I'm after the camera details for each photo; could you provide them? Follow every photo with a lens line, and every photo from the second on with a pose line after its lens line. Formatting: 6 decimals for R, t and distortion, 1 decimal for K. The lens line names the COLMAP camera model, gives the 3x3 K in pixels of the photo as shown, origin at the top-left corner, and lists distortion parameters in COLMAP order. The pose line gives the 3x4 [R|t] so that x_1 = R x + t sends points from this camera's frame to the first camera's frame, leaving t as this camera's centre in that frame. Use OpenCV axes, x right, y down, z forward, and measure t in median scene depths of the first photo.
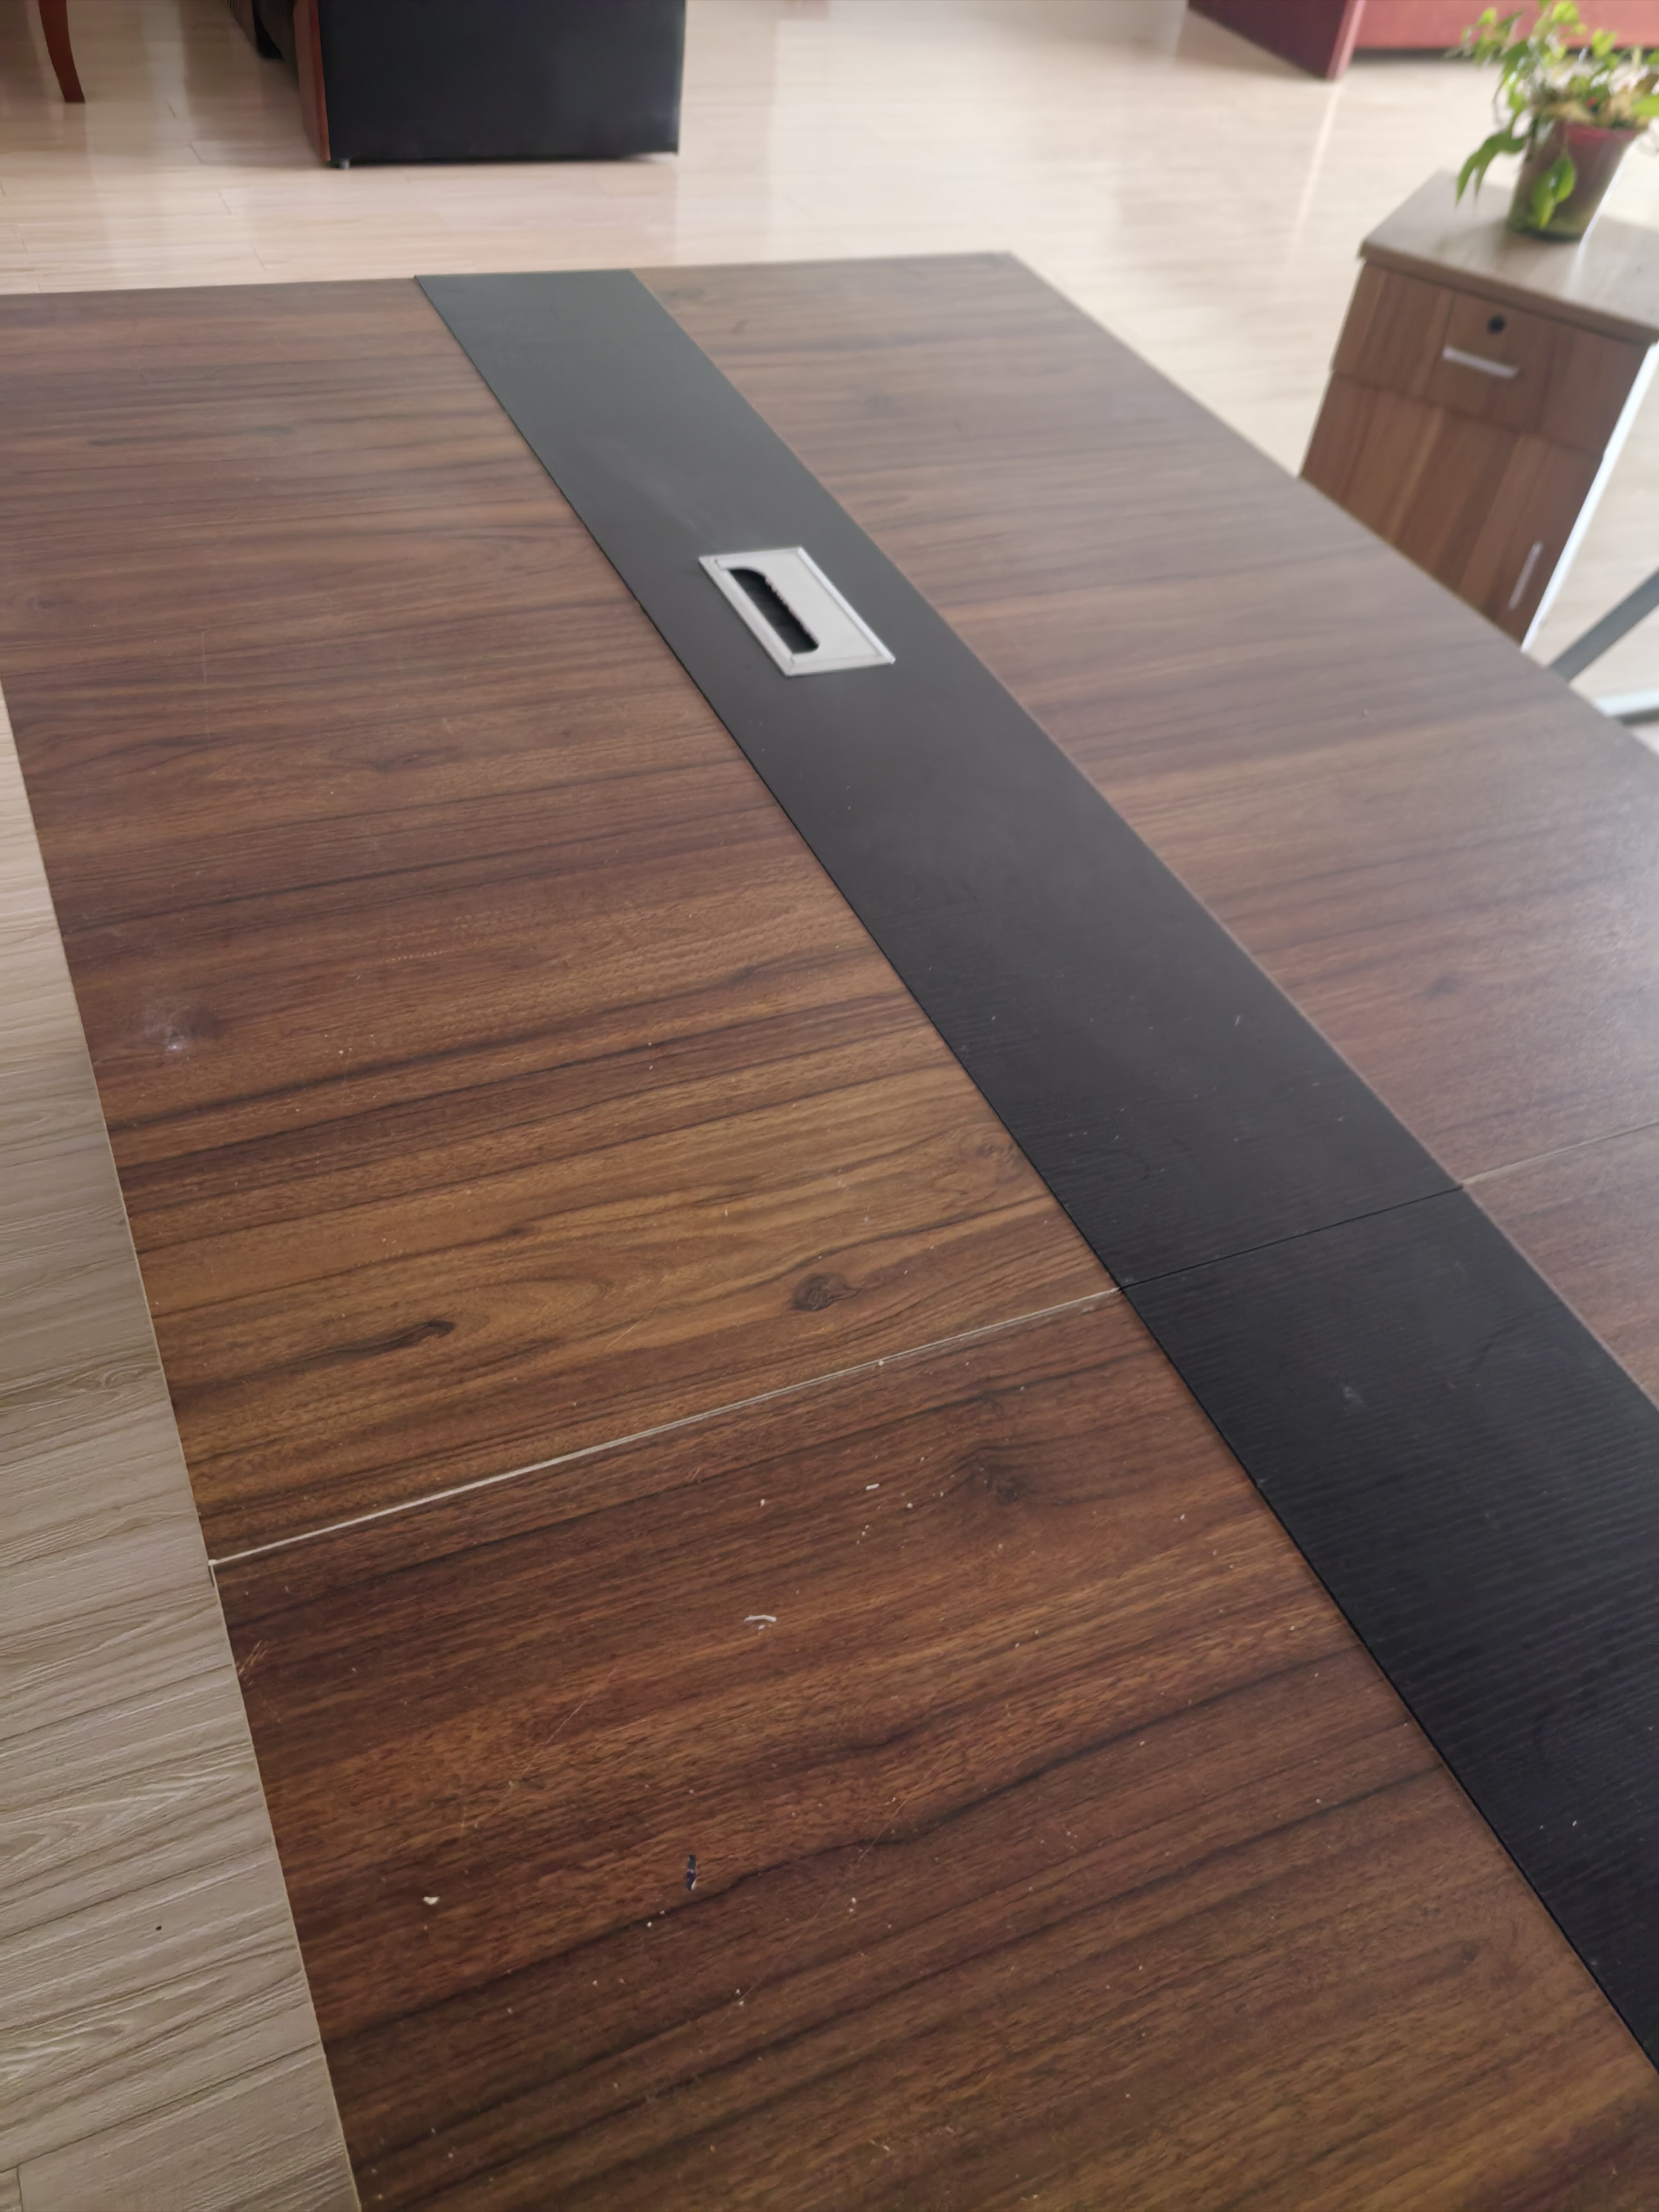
lens RADIAL K [[1770.4, 0, 832.1], [0, 1770.4, 1074.0], [0, 0, 1]] dist [0.029735, -0.051536]
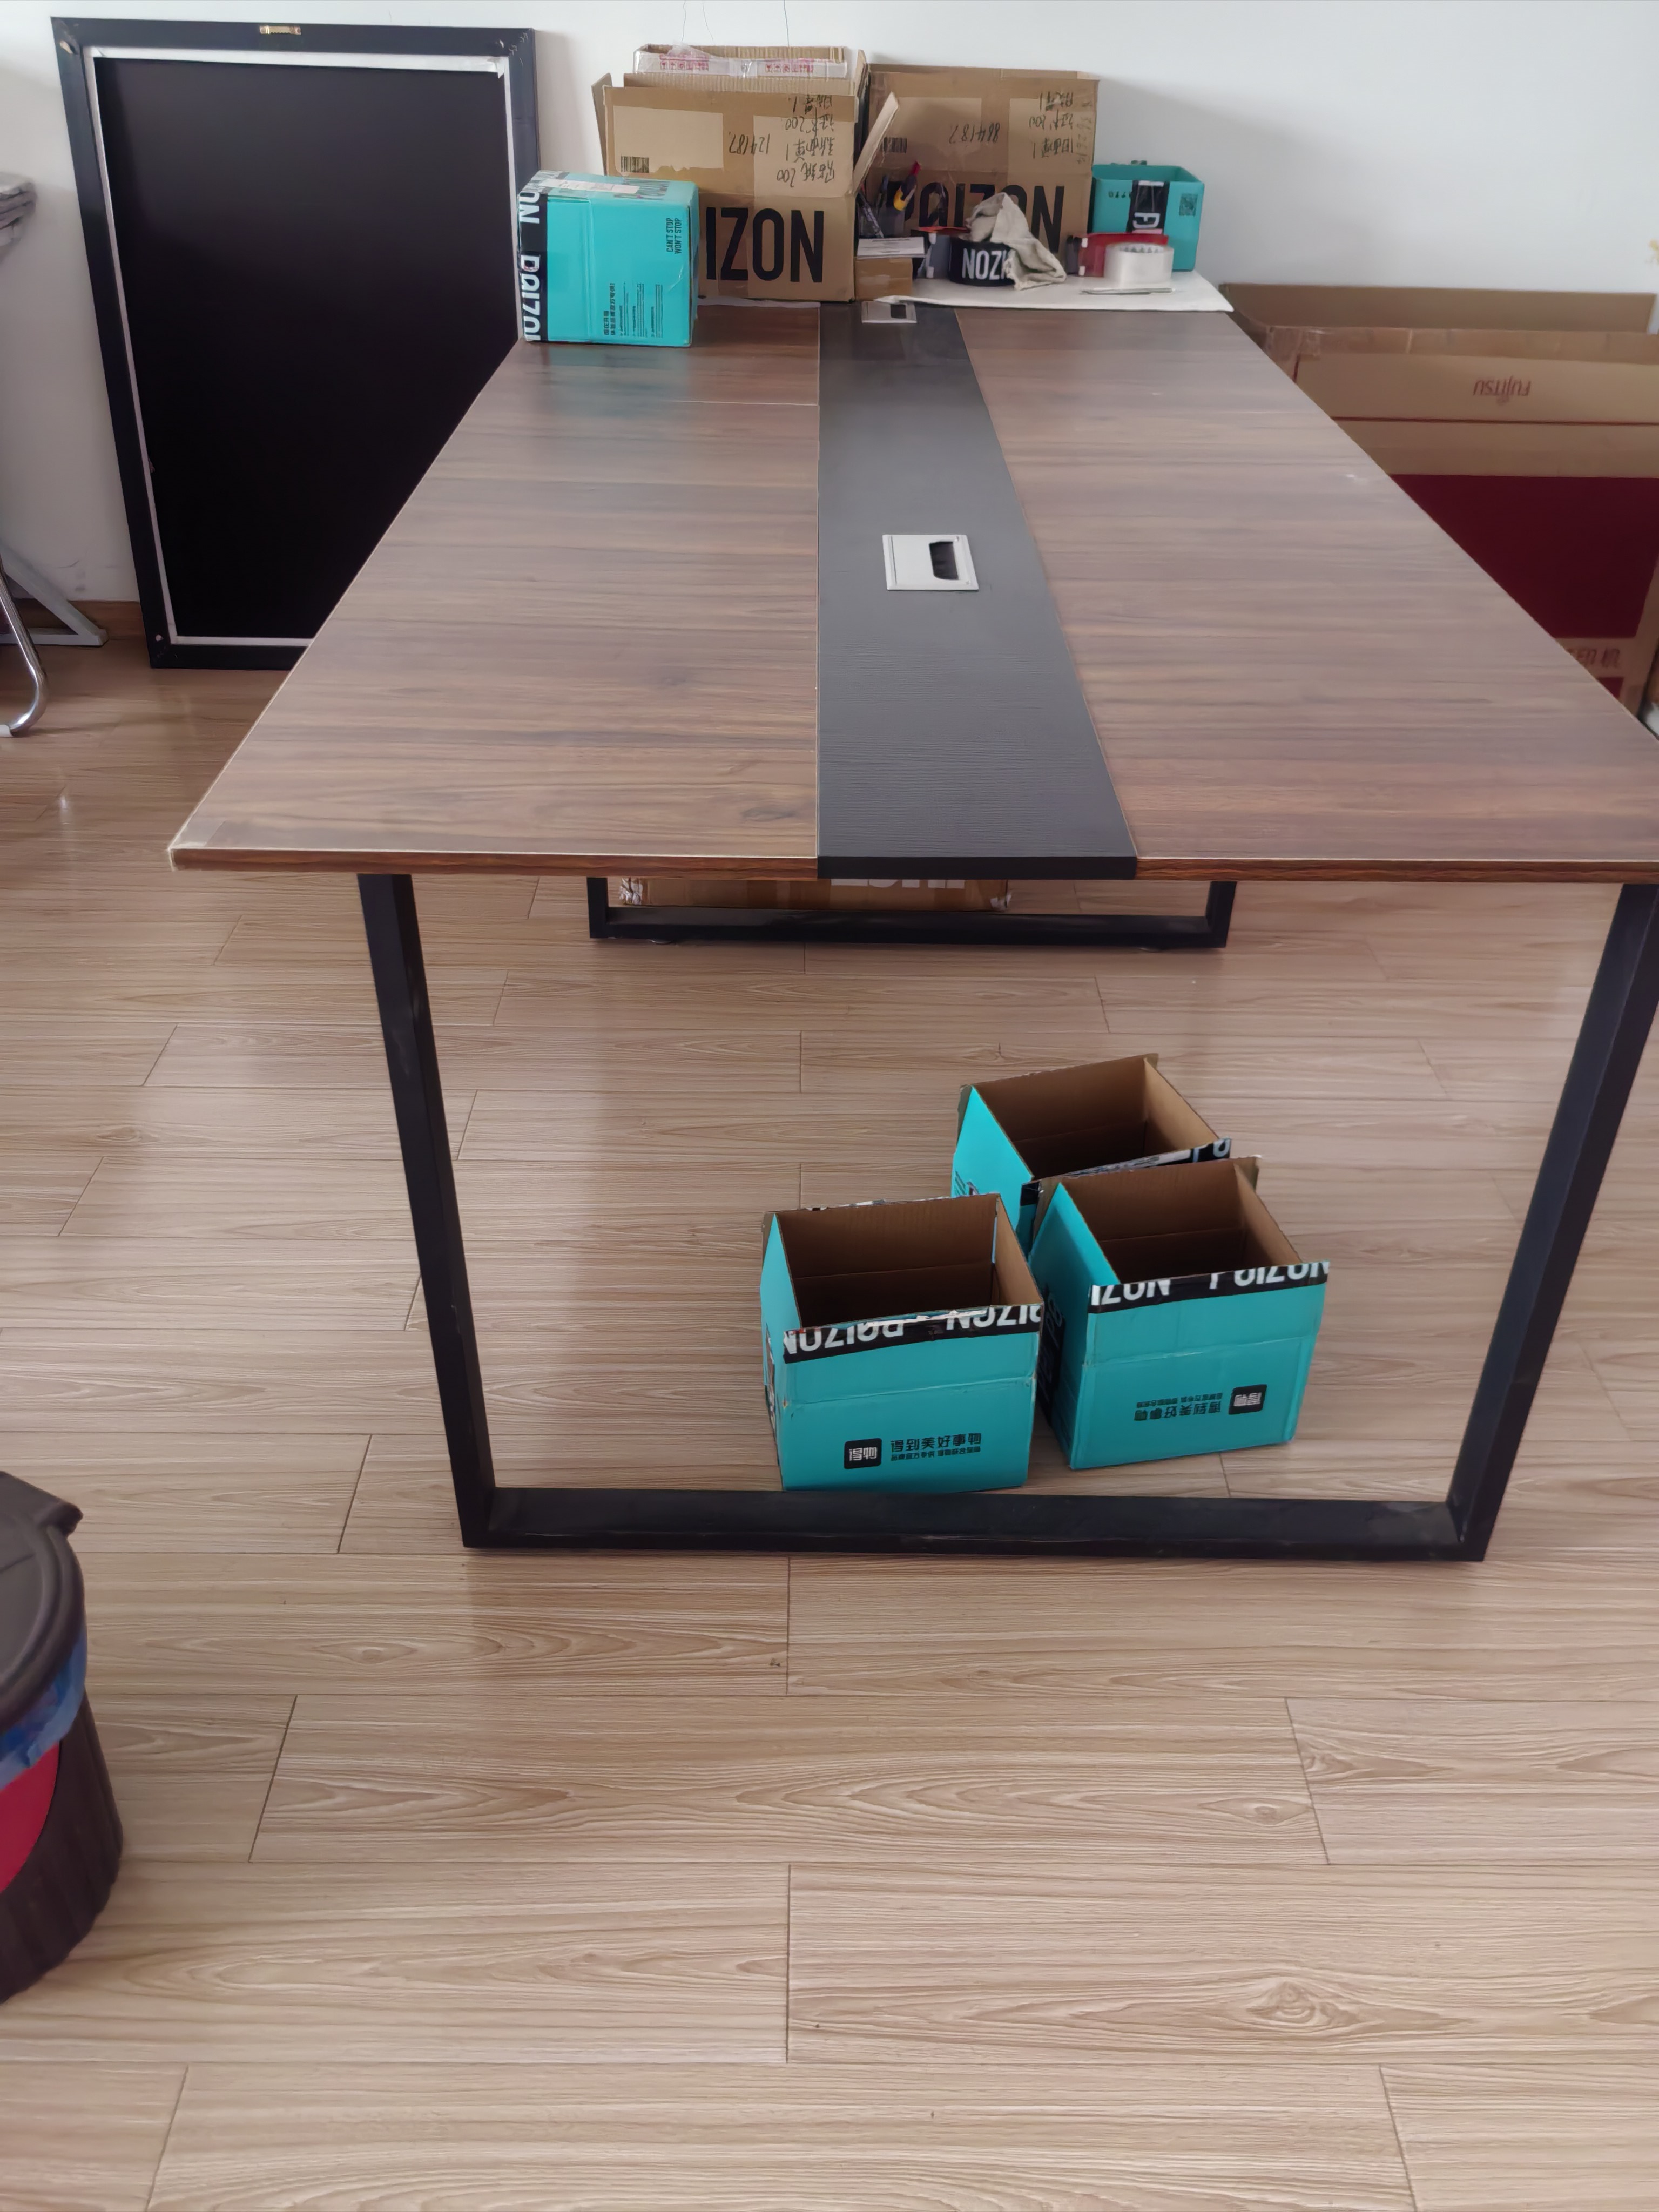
lens RADIAL K [[1770.4, 0, 832.1], [0, 1770.4, 1074.0], [0, 0, 1]] dist [0.029735, -0.051536]
pose [[-0.904053, -0.326406, 0.275948, -0.454565], [0.204053, 0.237690, 0.949666, -1.468260], [-0.375567, 0.914857, -0.148281, 1.604434]]
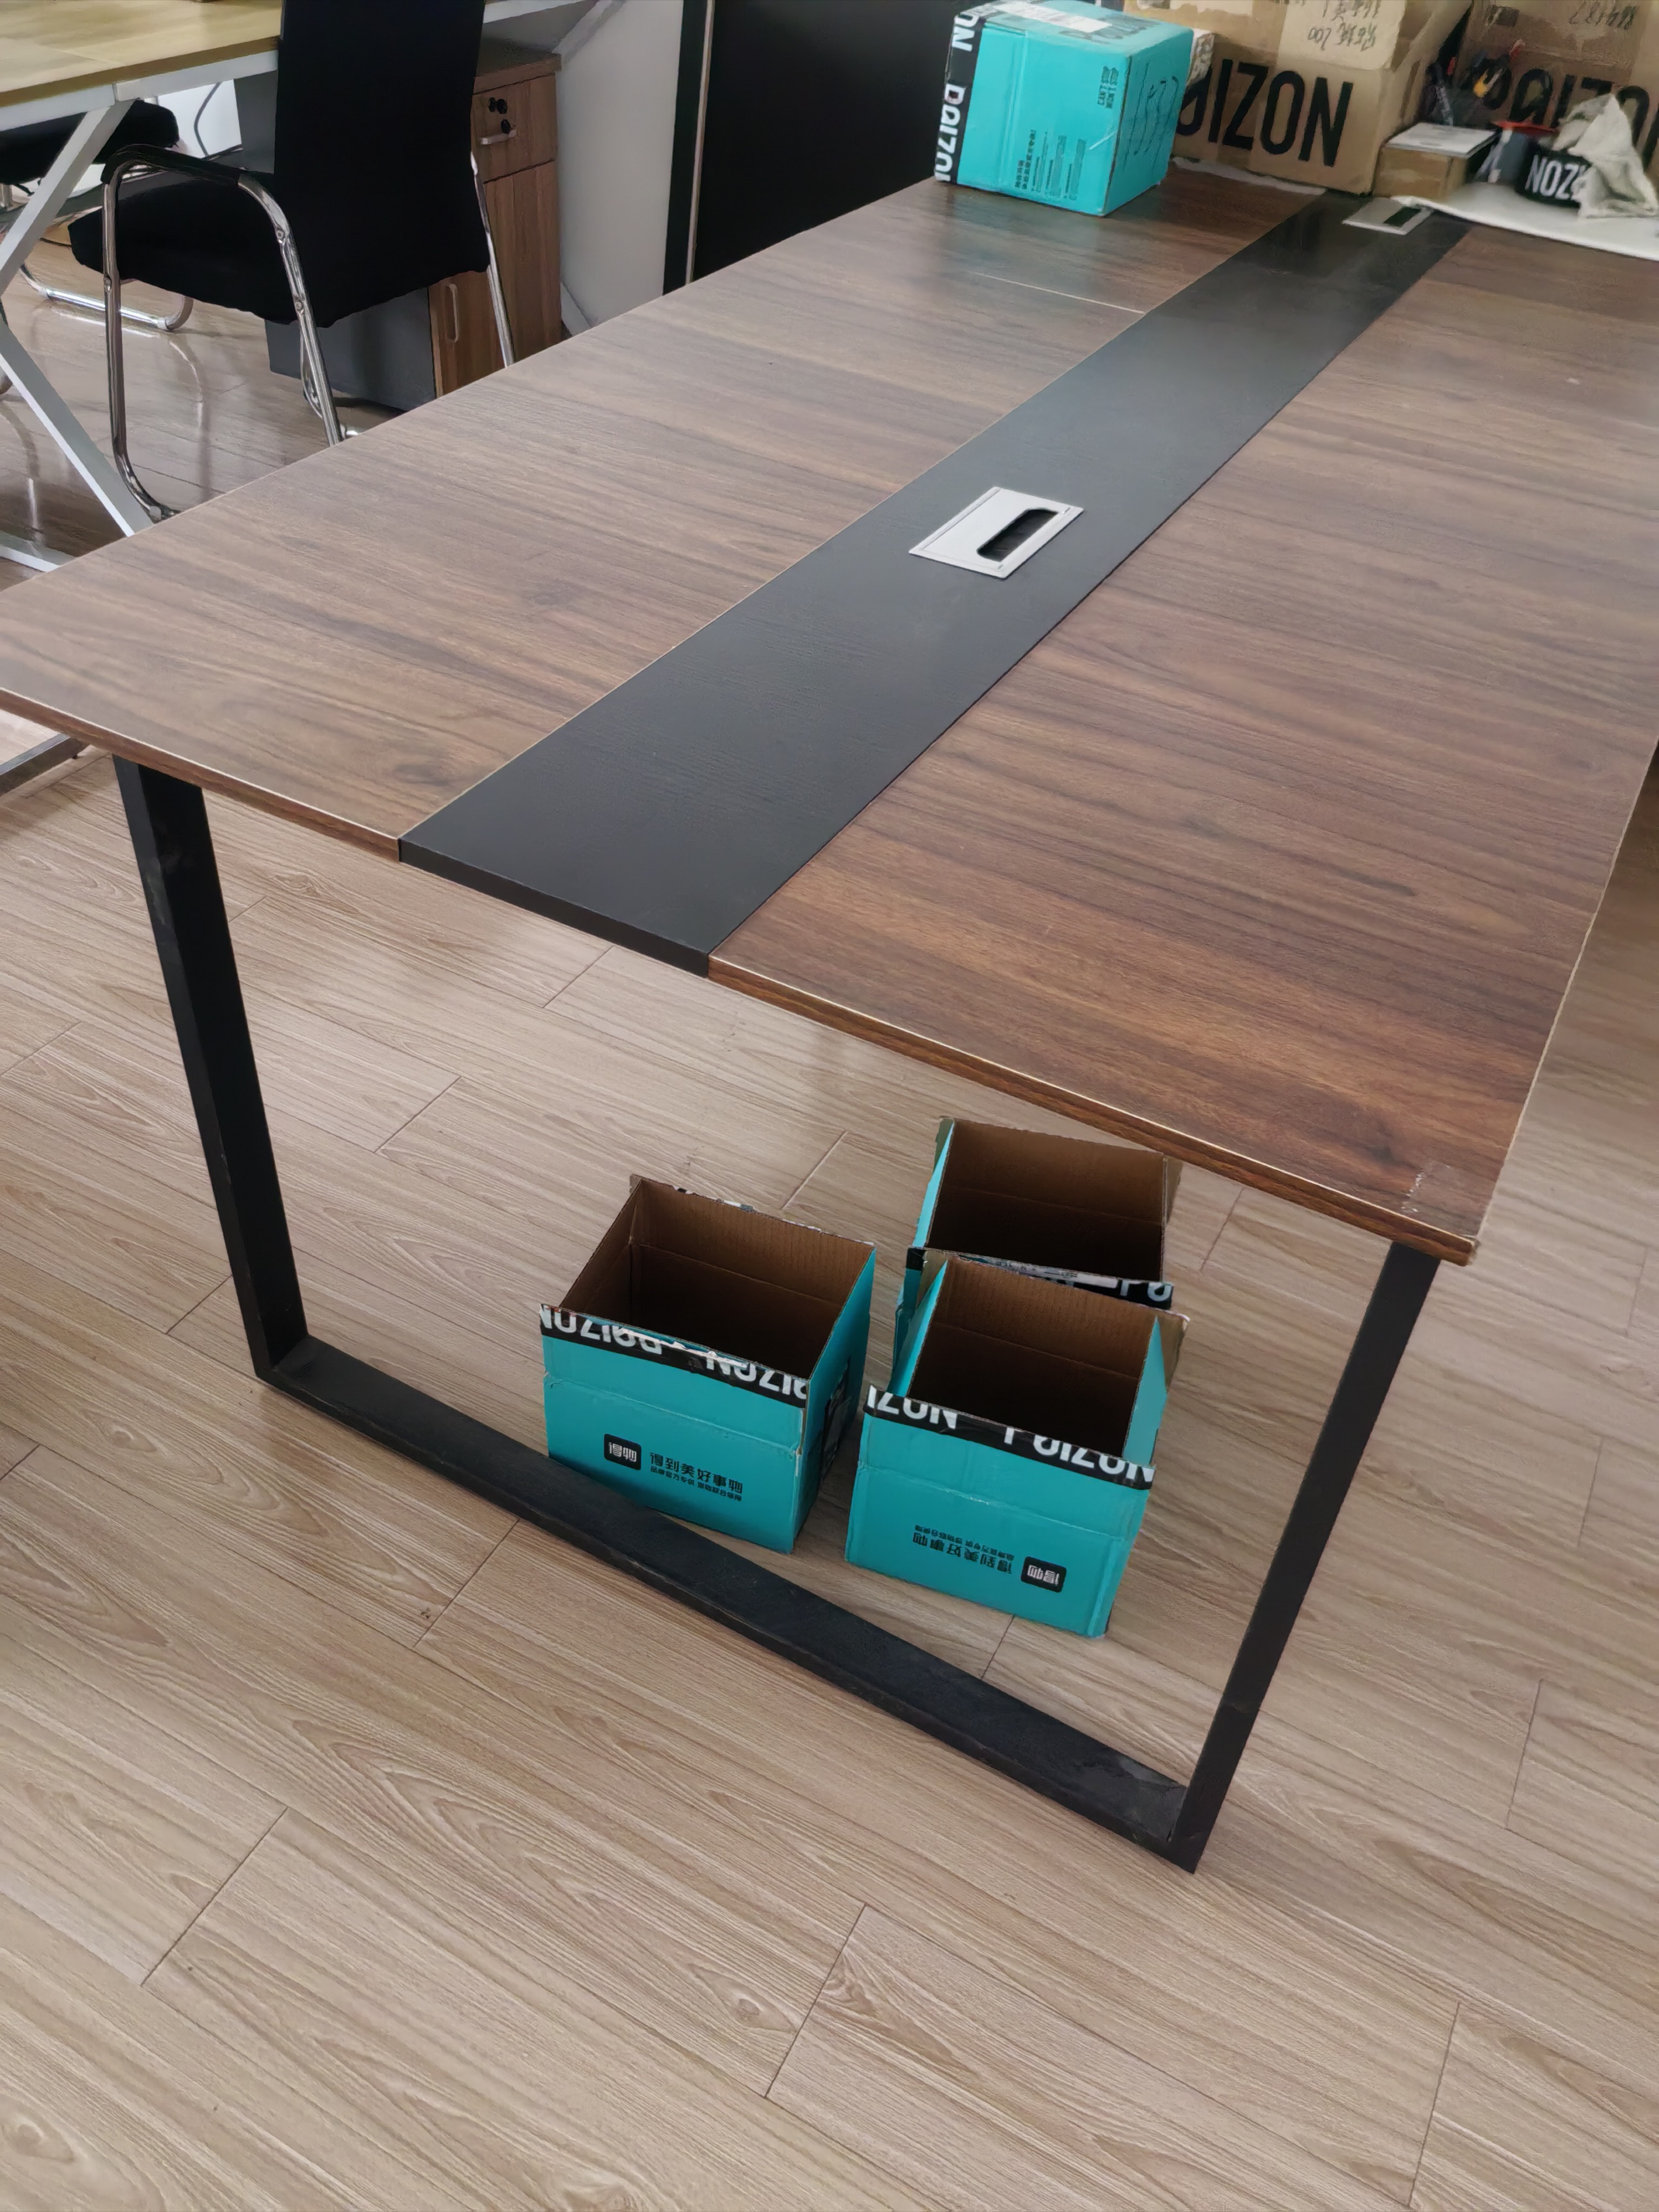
lens RADIAL K [[1777.0, 0, 834.4], [0, 1777.0, 1078.1], [0, 0, 1]] dist [0.026387, -0.057301]
pose [[-0.595714, -0.620062, 0.510537, -0.766390], [0.453824, 0.264598, 0.850900, -1.200823], [-0.662698, 0.738587, 0.123775, 1.211345]]
